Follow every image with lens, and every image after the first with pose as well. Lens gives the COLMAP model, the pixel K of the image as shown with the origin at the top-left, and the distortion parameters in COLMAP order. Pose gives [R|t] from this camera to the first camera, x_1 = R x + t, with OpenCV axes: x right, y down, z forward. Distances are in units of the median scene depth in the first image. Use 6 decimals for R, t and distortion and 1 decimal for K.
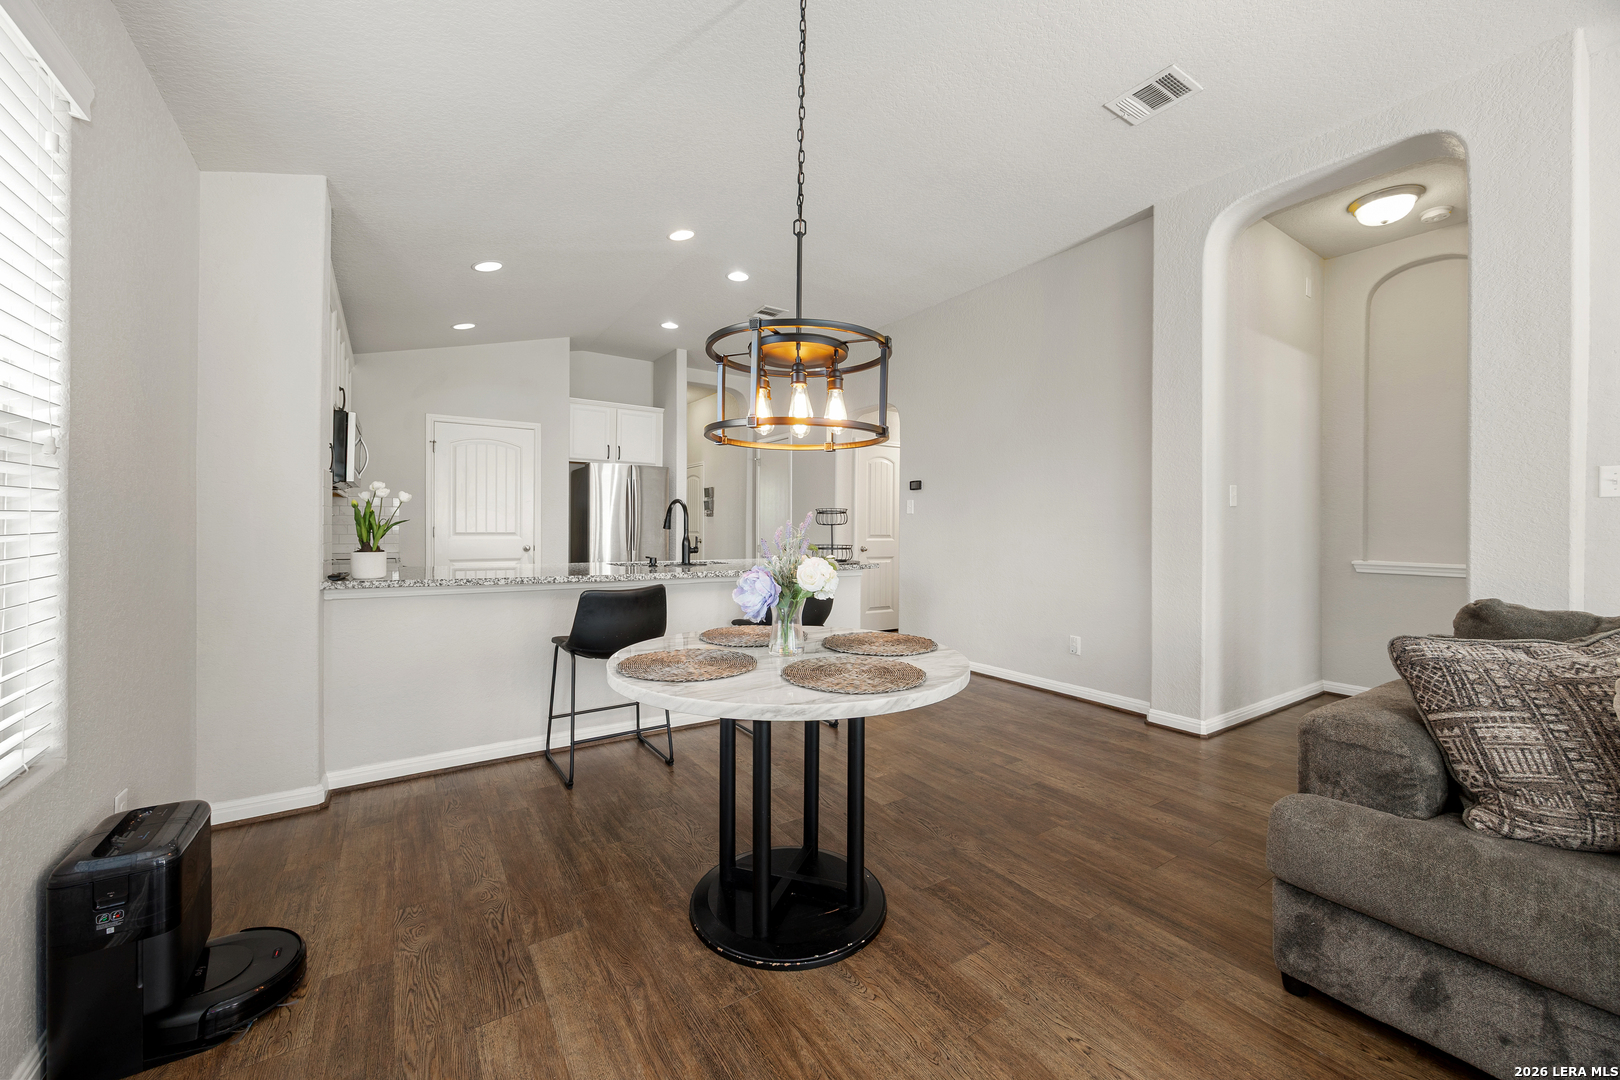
lens RADIAL K [[624.6, 0, 807.9], [0, 624.6, 534.4], [0, 0, 1]] dist [-0.006210, 0.000630]
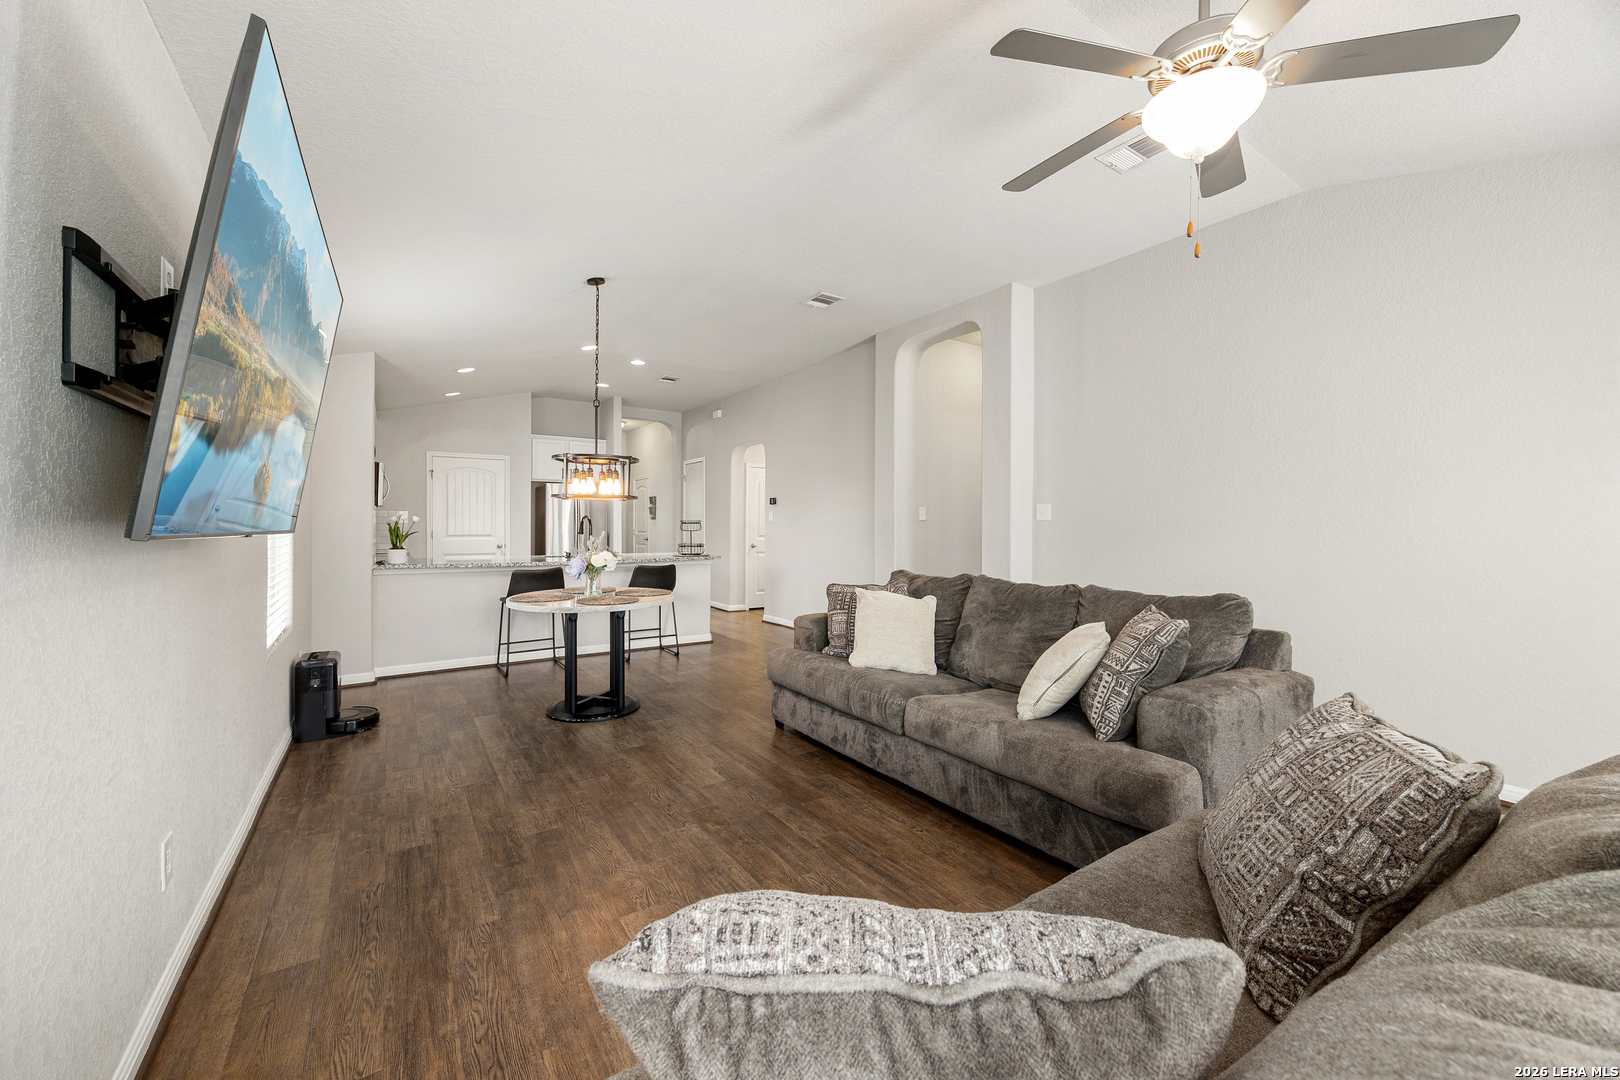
lens RADIAL K [[624.6, 0, 810.6], [0, 624.6, 532.8], [0, 0, 1]] dist [-0.006210, 0.000630]
pose [[0.999989, -0.000162, 0.004593, 0.411336], [0.000137, 0.999986, 0.005304, -0.024239], [-0.004594, -0.005304, 0.999975, -0.683088]]
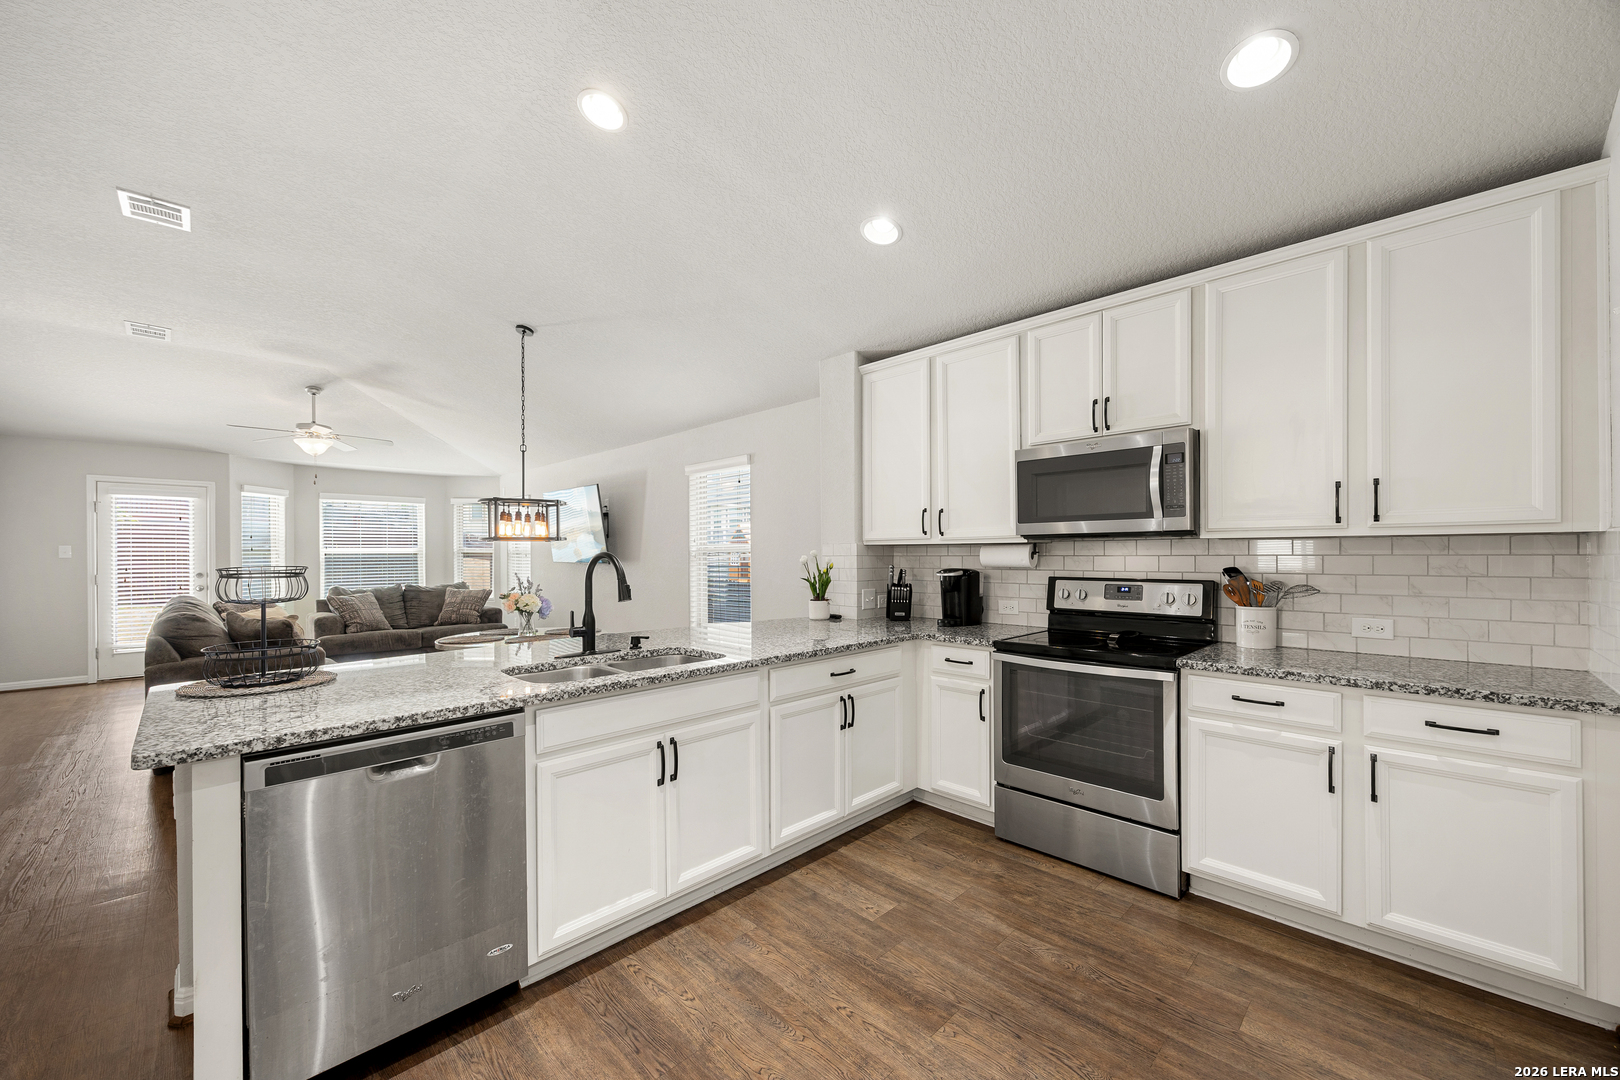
lens RADIAL K [[624.6, 0, 818.3], [0, 624.6, 553.1], [0, 0, 1]] dist [-0.006210, 0.000630]
pose [[-0.978633, -0.005366, -0.205544, -0.335200], [-0.006675, 0.999962, 0.005676, -0.070764], [0.205506, 0.006927, -0.978631, 1.917641]]
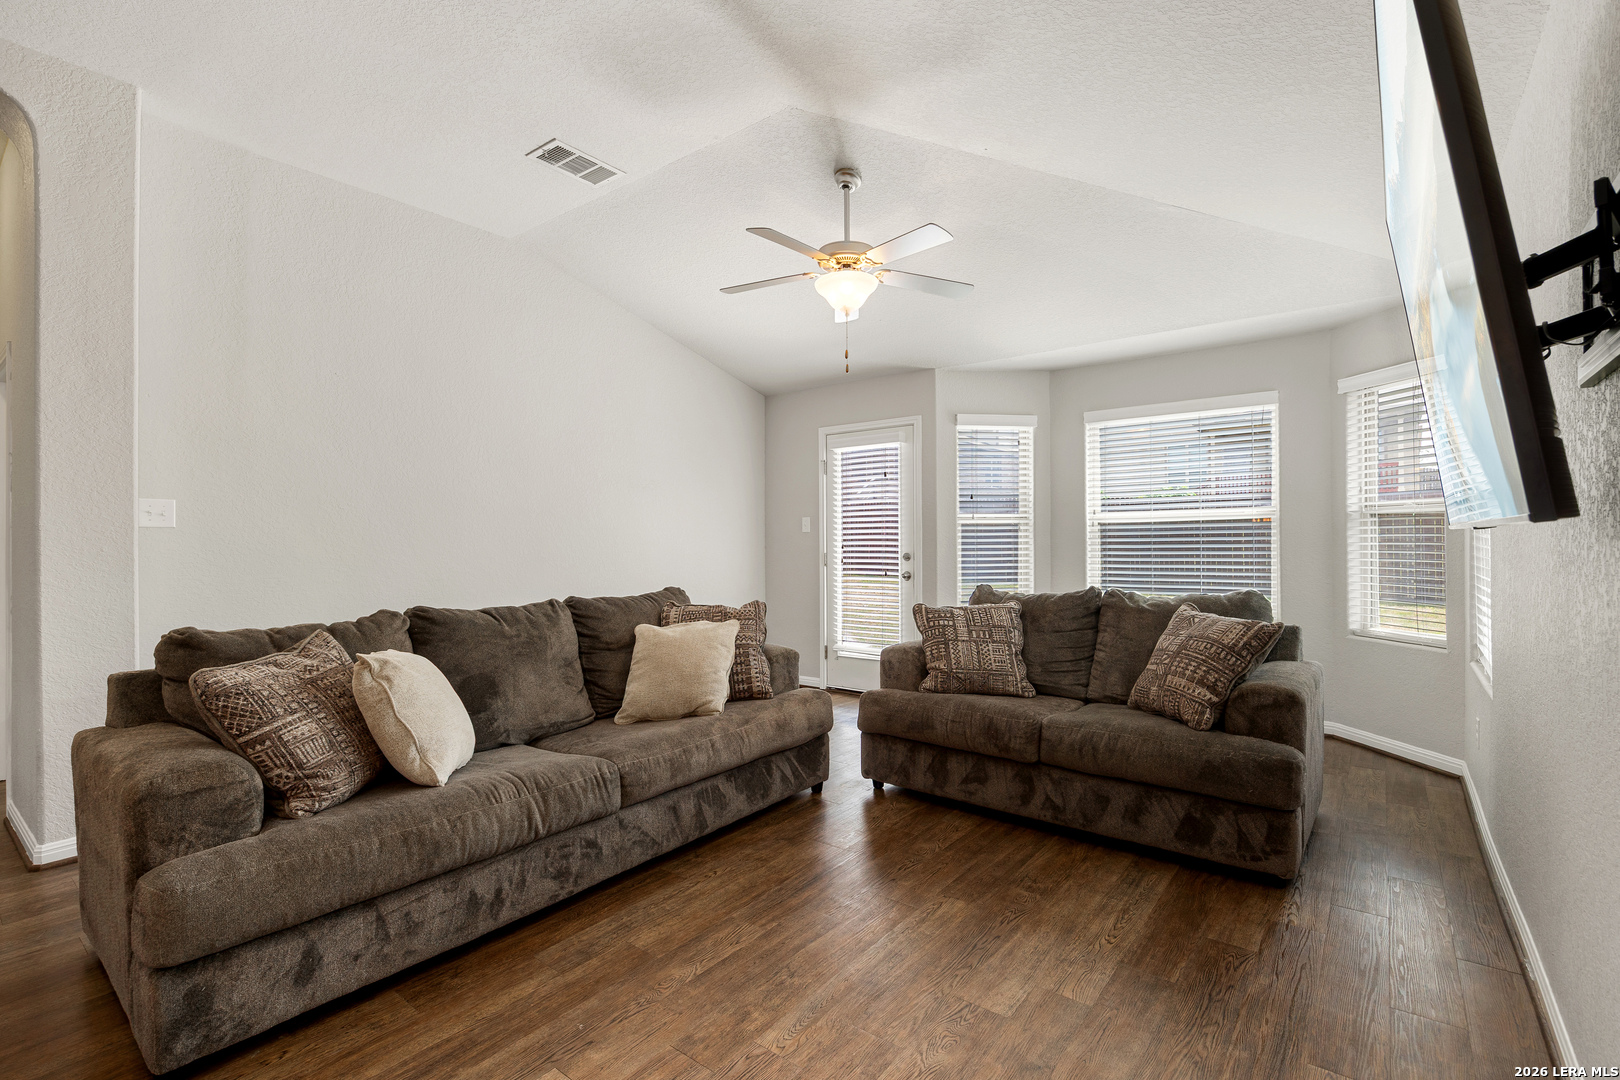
lens RADIAL K [[730.1, 0, 842.5], [0, 730.1, 538.0], [0, 0, 1]] dist [0.002794, 0.000168]
pose [[-0.330004, 0.001869, 0.943978, -0.241177], [0.012232, 0.999923, 0.002296, -0.020505], [-0.943900, 0.012305, -0.330001, 0.192624]]
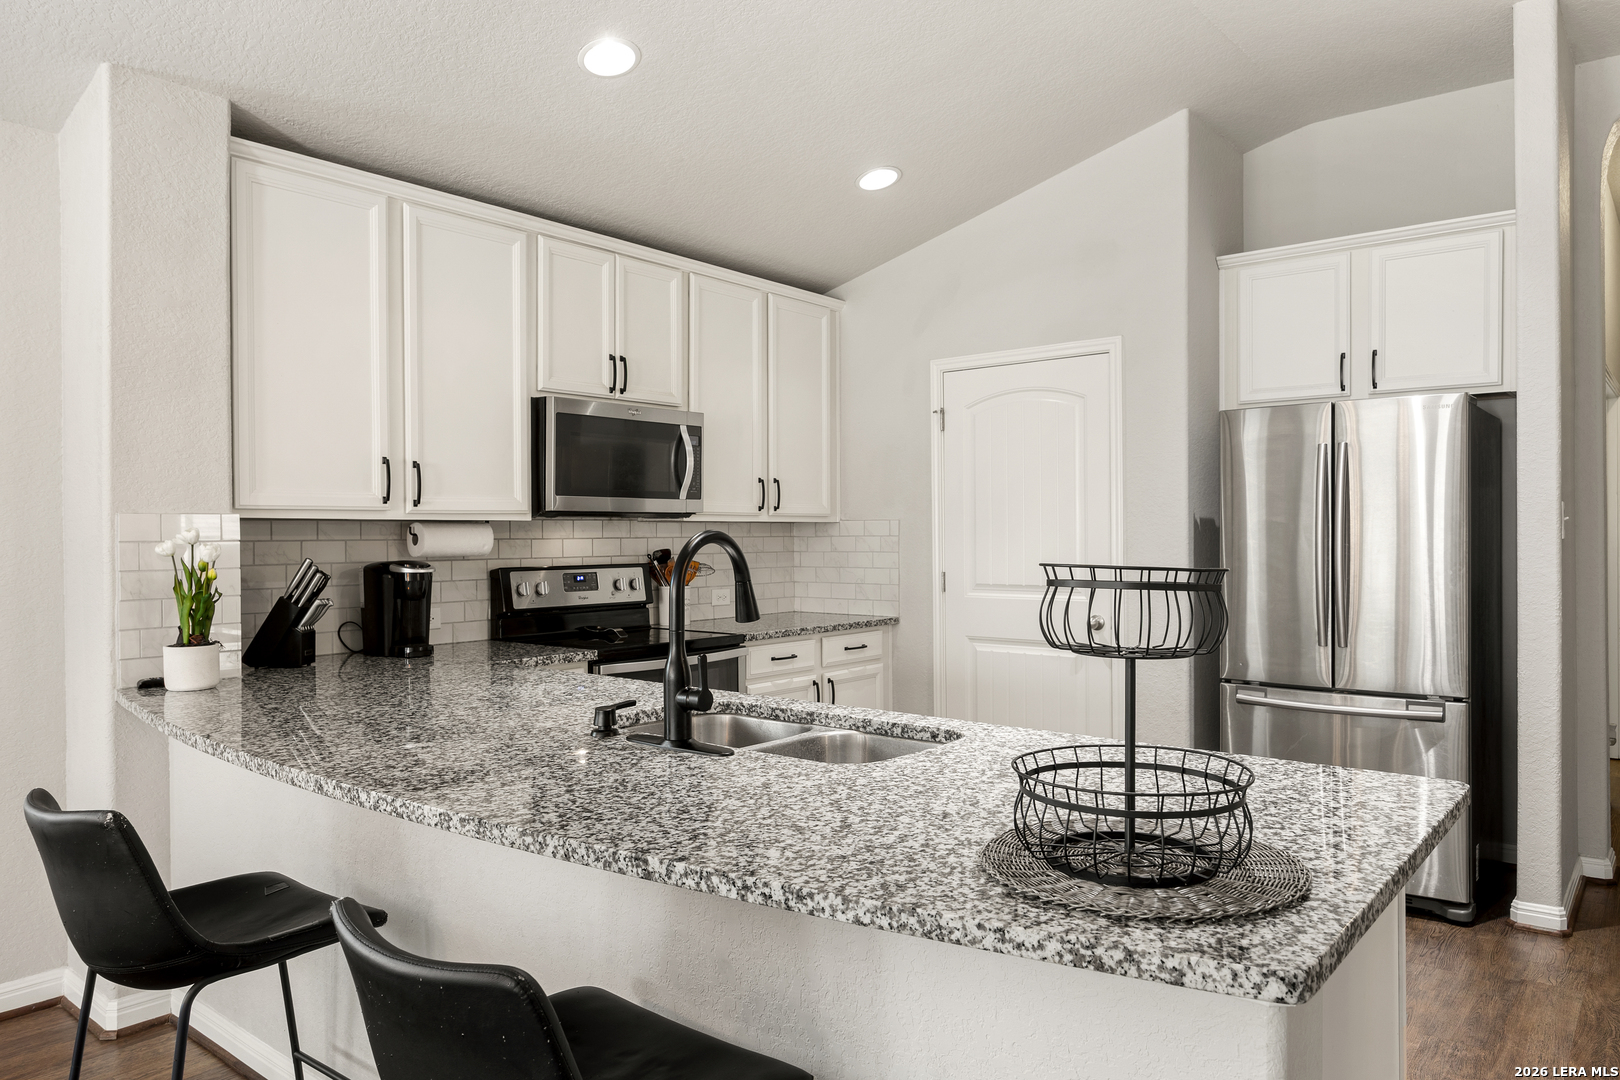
lens RADIAL K [[1078.2, 0, 838.4], [0, 1078.2, 534.1], [0, 0, 1]] dist [-0.004185, 0.000162]
pose [[0.307133, -0.009461, -0.951619, 0.384299], [-0.001606, 0.999944, -0.010460, -0.056872], [0.951665, 0.004741, 0.307101, 1.035624]]
